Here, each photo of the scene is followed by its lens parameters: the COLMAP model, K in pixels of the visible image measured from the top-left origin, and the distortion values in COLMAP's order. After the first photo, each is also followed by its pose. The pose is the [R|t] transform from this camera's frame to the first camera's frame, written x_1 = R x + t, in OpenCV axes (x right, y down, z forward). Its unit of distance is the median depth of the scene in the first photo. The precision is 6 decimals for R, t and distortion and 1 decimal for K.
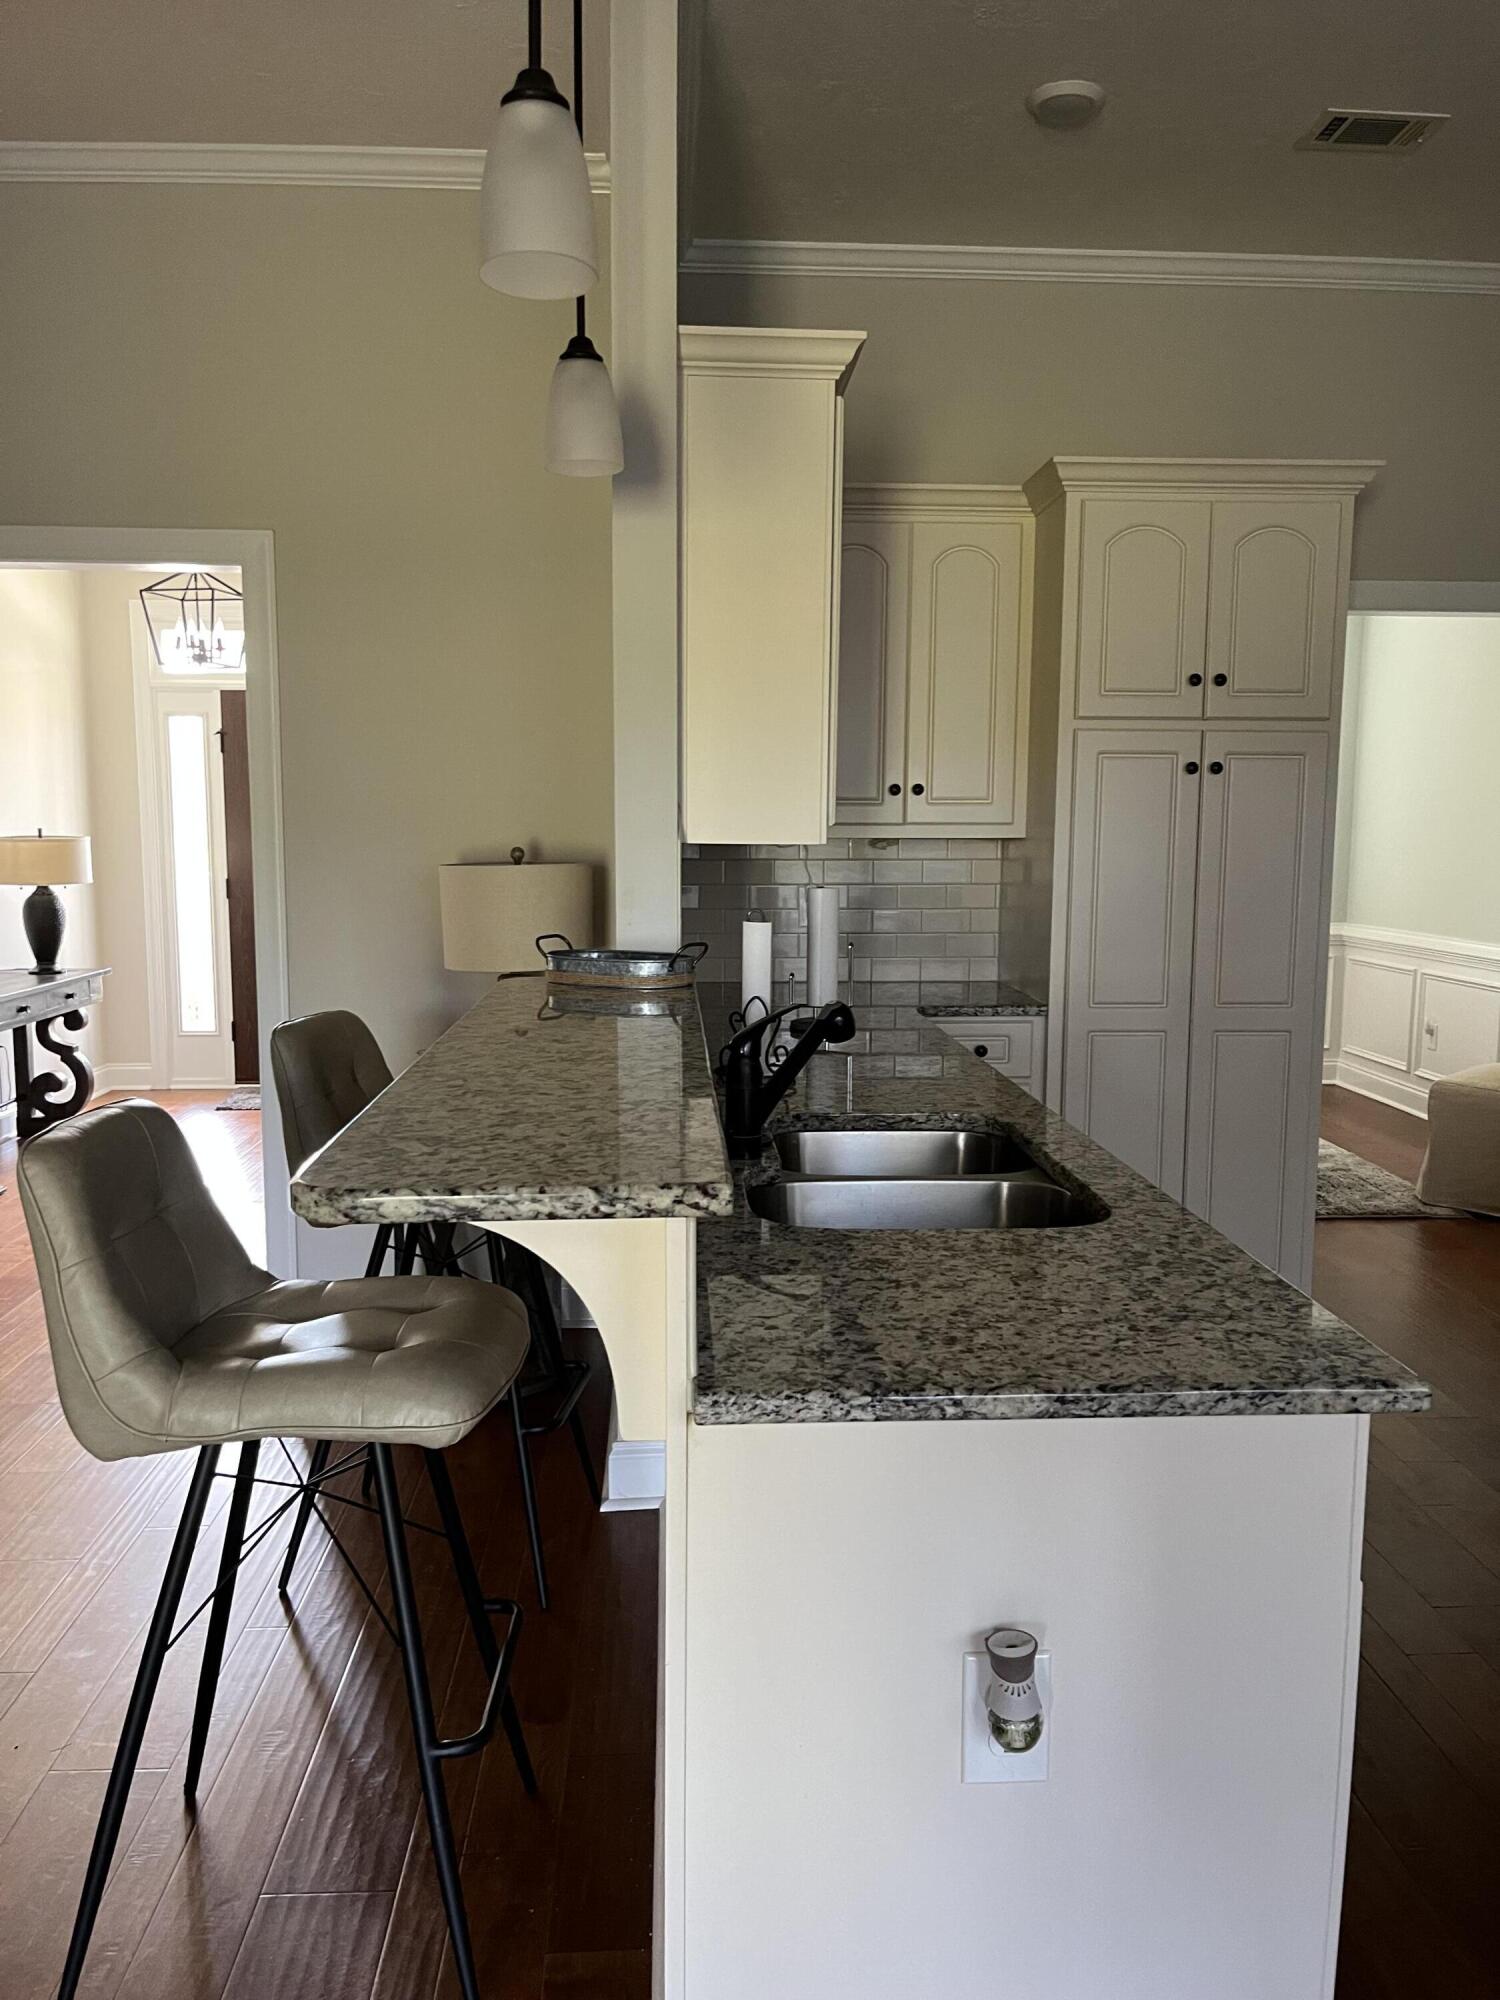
lens RADIAL K [[1515.6, 0, 744.3], [0, 1515.6, 1012.0], [0, 0, 1]] dist [0.052947, -0.079732]
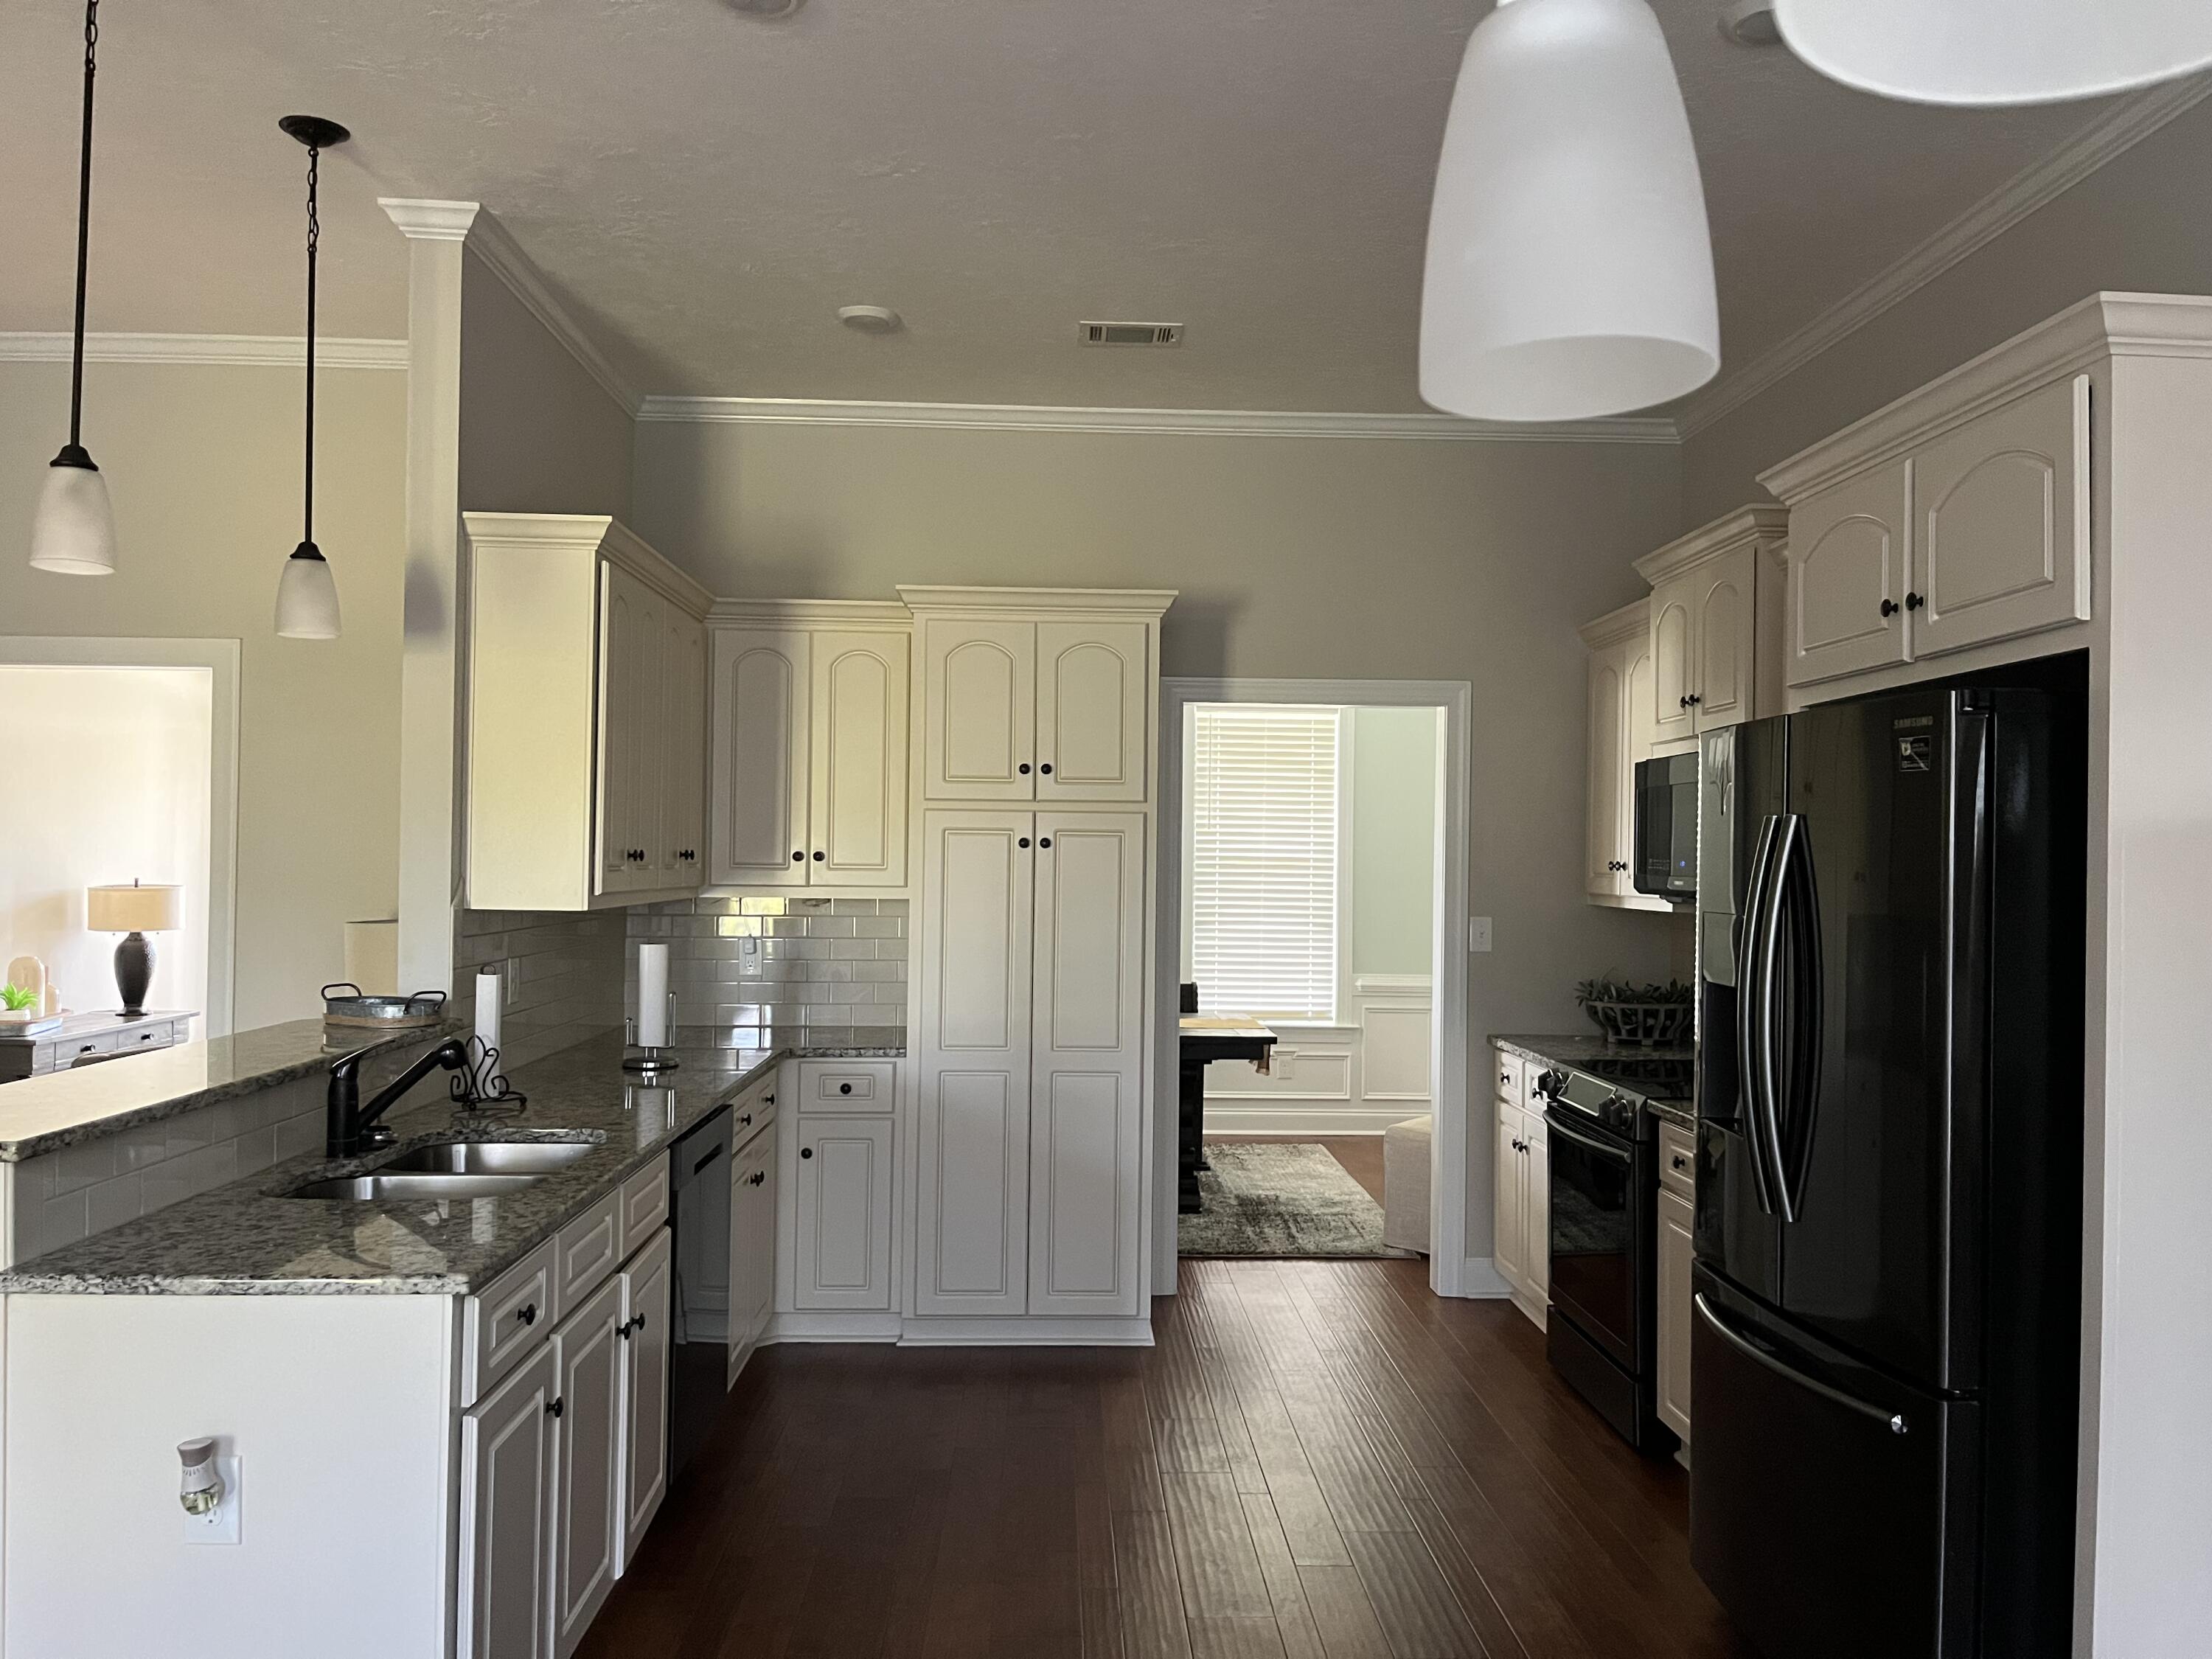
lens RADIAL K [[1676.3, 0, 1113.7], [0, 1676.3, 834.6], [0, 0, 1]] dist [0.052947, -0.079732]
pose [[0.999821, 0.006987, -0.017567, 0.384132], [-0.009318, 0.990619, -0.136335, 0.007154], [0.016450, 0.136474, 0.990507, -0.264494]]
